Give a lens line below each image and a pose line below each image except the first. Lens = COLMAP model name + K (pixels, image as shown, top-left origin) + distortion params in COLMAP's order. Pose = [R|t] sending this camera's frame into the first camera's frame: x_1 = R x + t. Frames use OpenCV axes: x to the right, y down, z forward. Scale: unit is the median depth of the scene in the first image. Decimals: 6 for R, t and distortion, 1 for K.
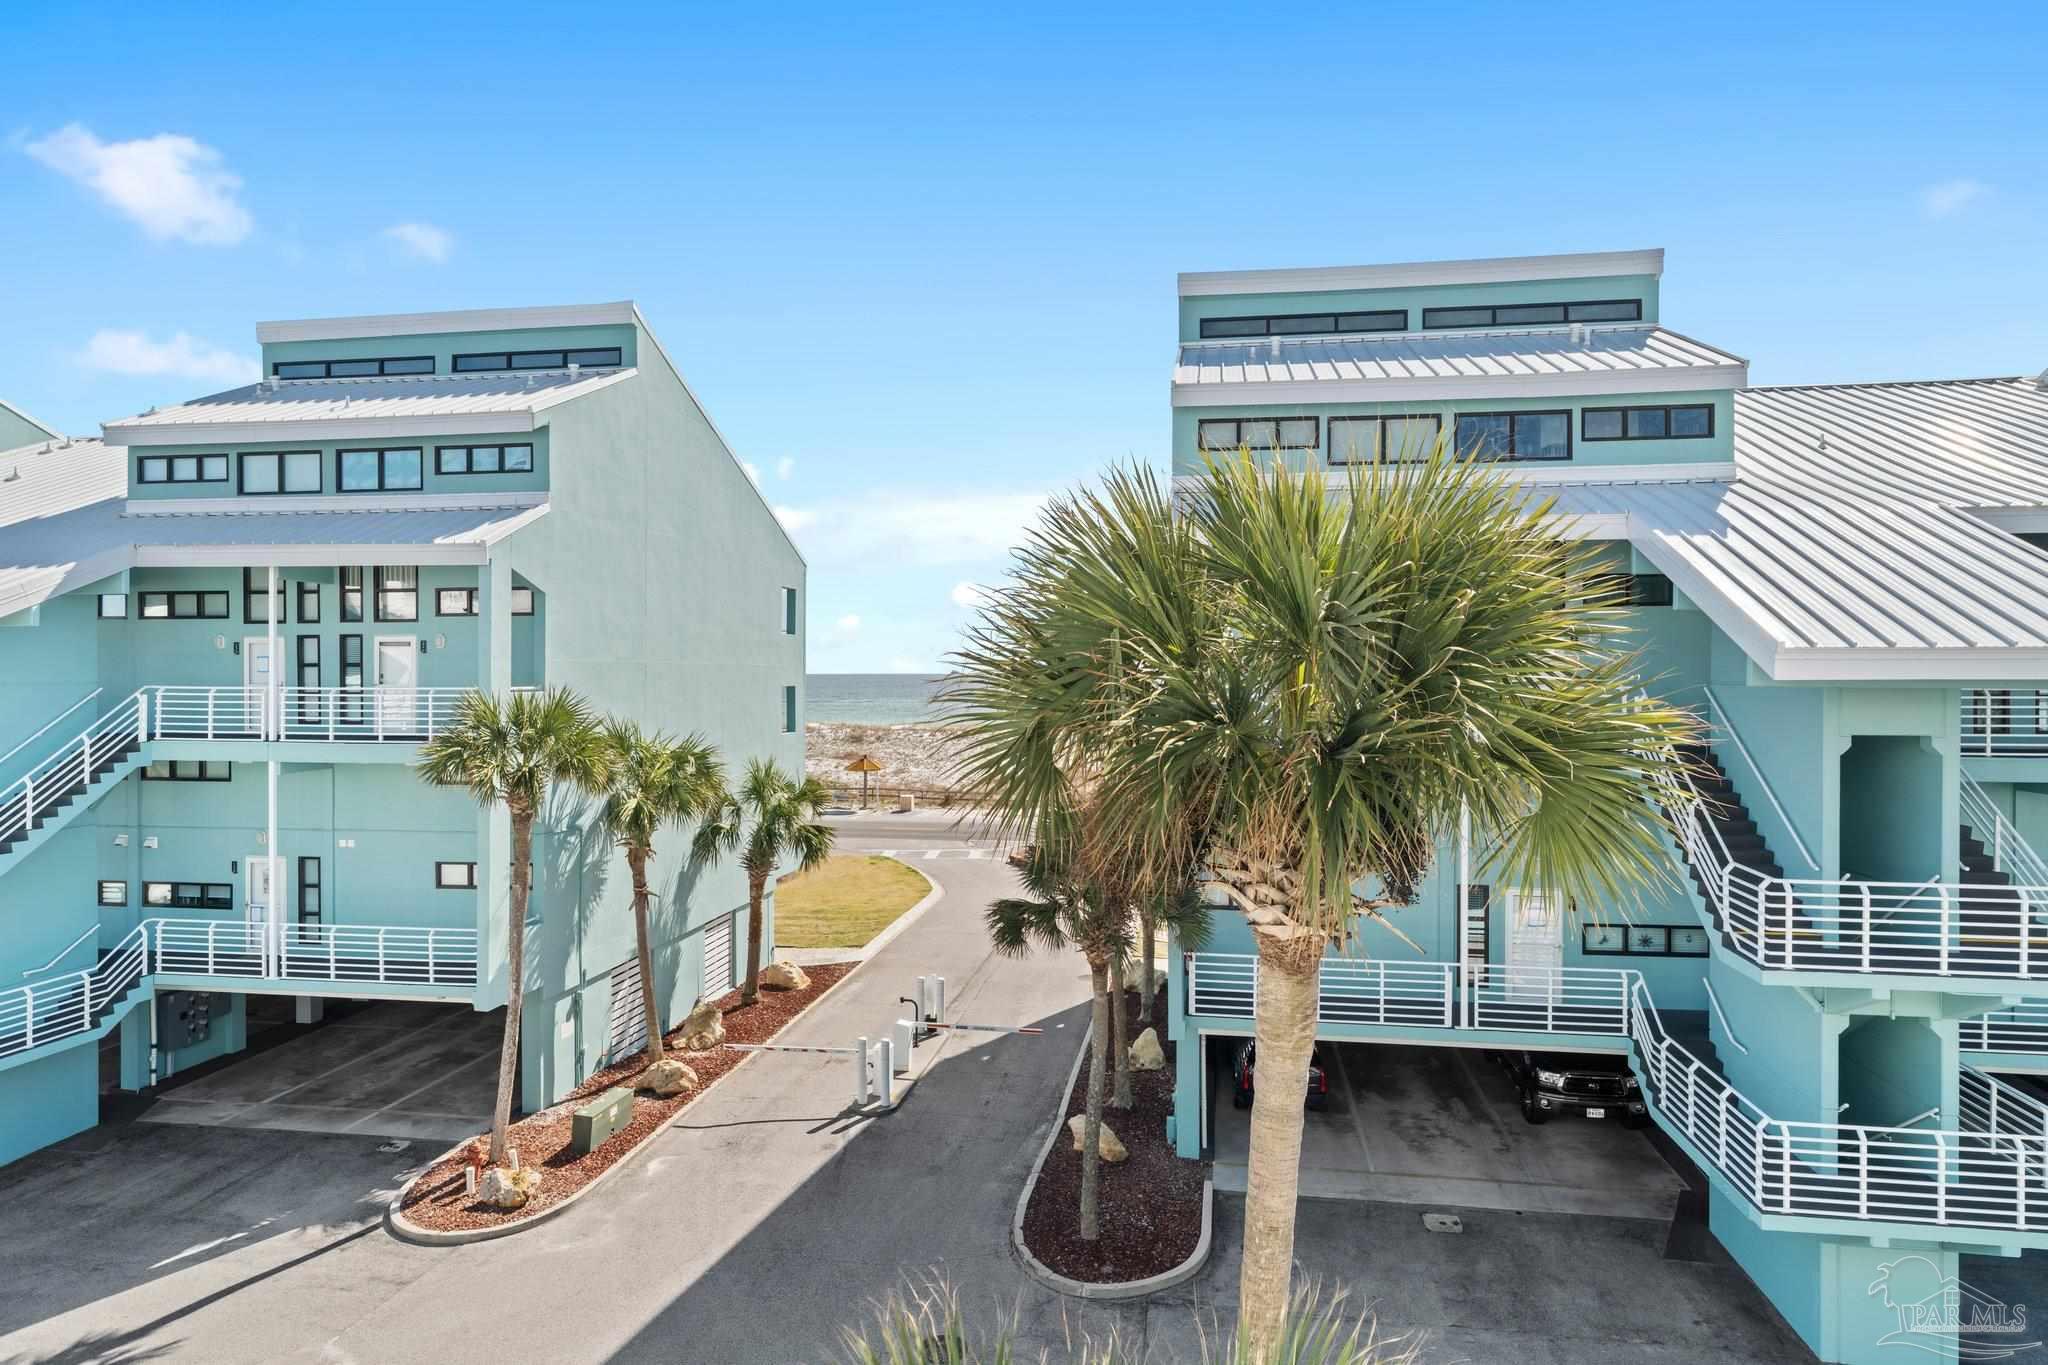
lens RADIAL K [[1241.1, 0, 1022.5], [0, 1241.1, 677.7], [0, 0, 1]] dist [0.003274, 0.004509]
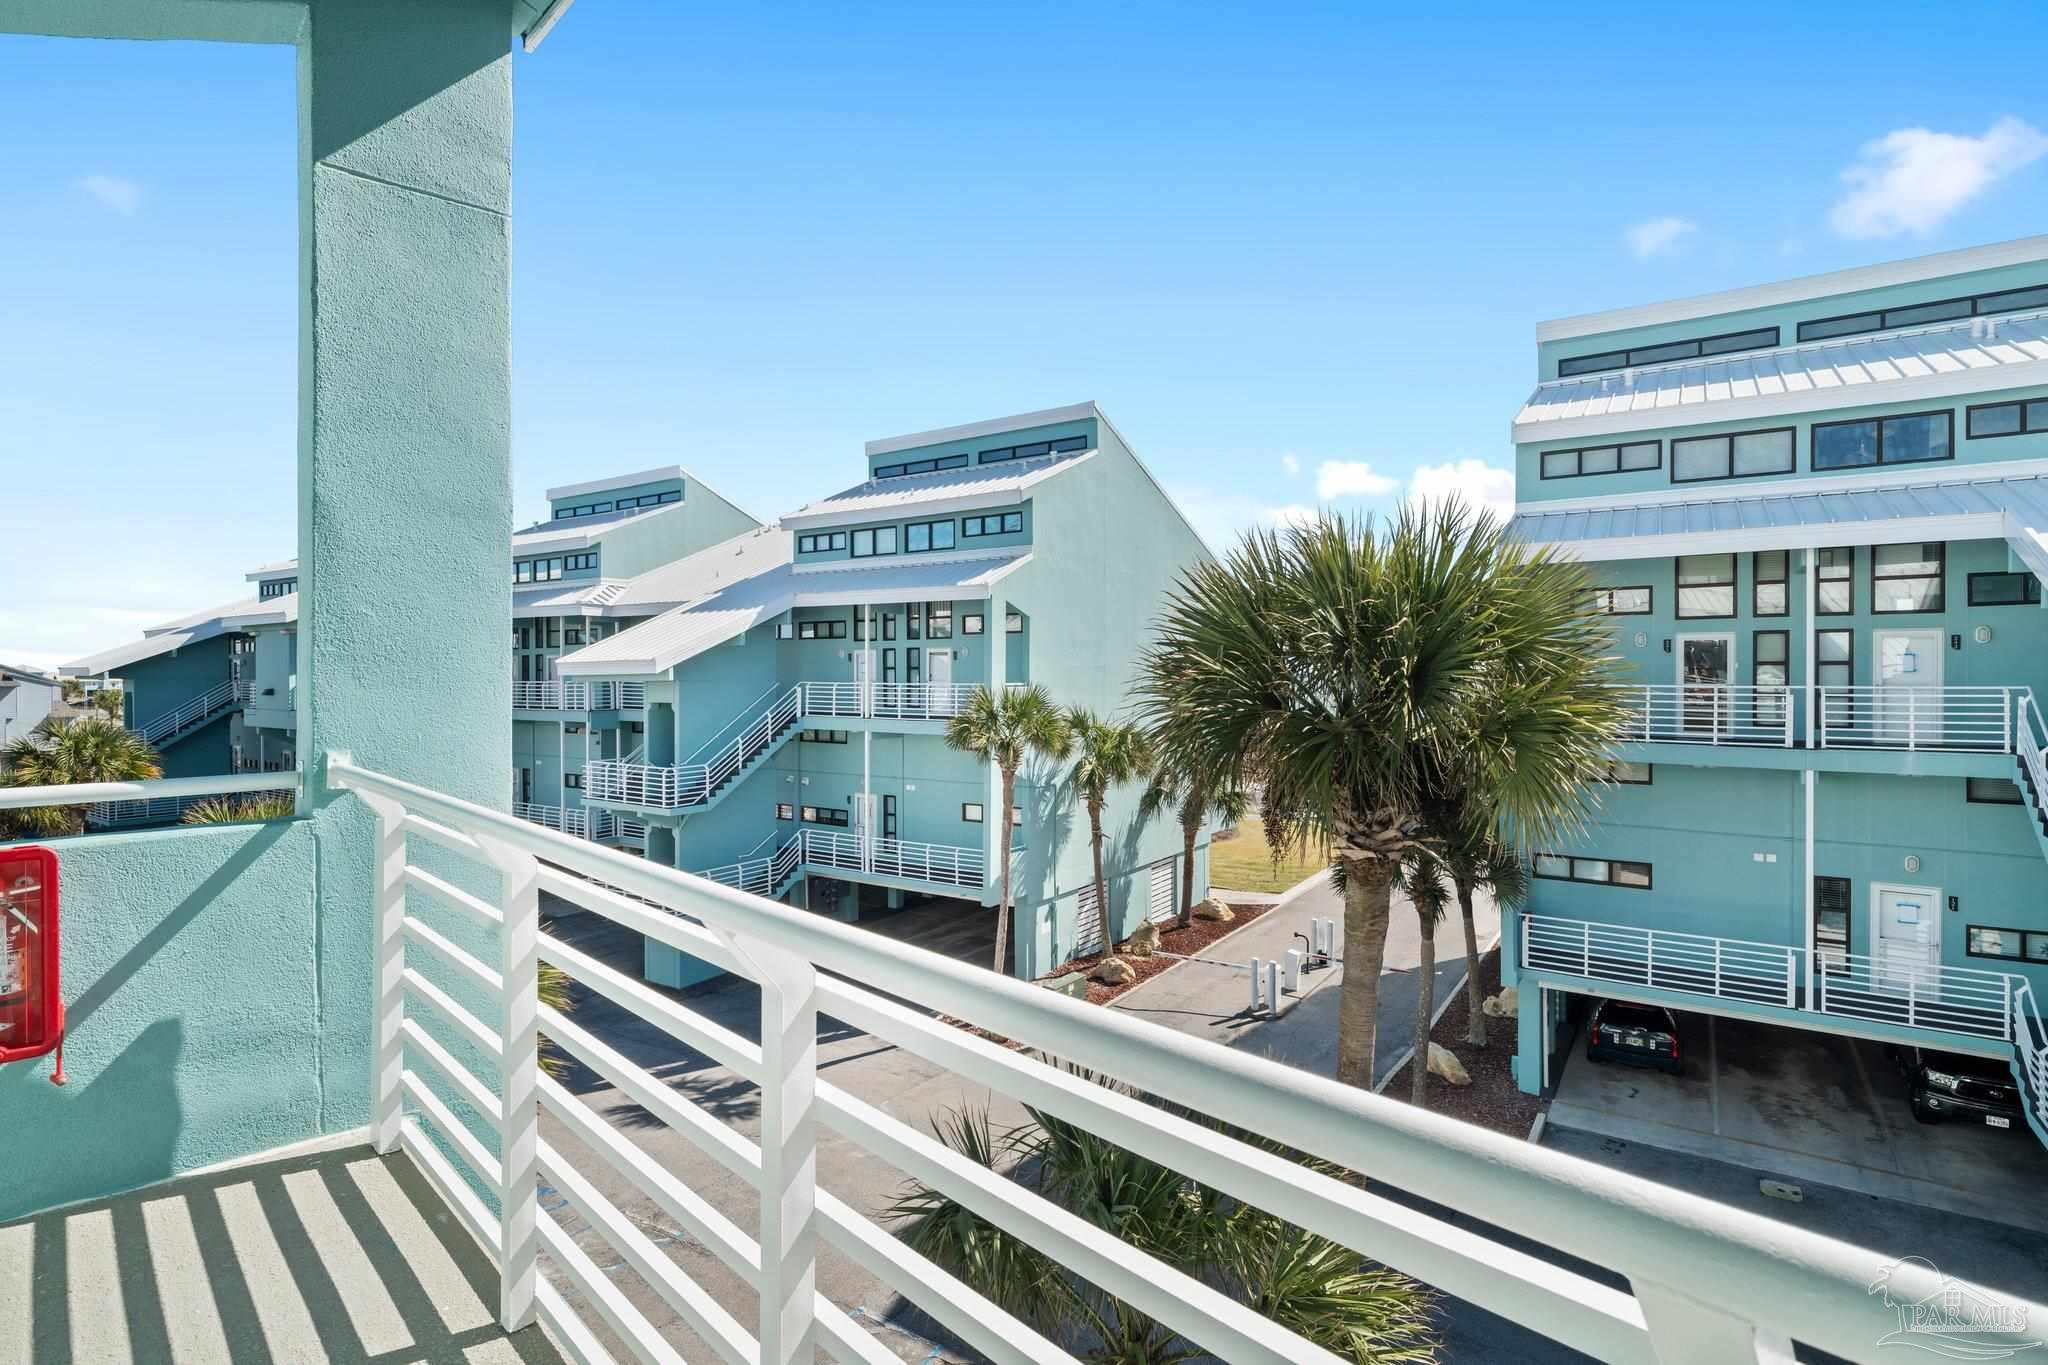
lens RADIAL K [[1059.8, 0, 1024.7], [0, 1059.8, 679.2], [0, 0, 1]] dist [0.002621, 0.002848]
pose [[0.900942, 0.001693, -0.433937, 0.132213], [-0.000734, 0.999997, 0.002377, -0.000138], [0.433940, -0.001823, 0.900940, -0.088036]]
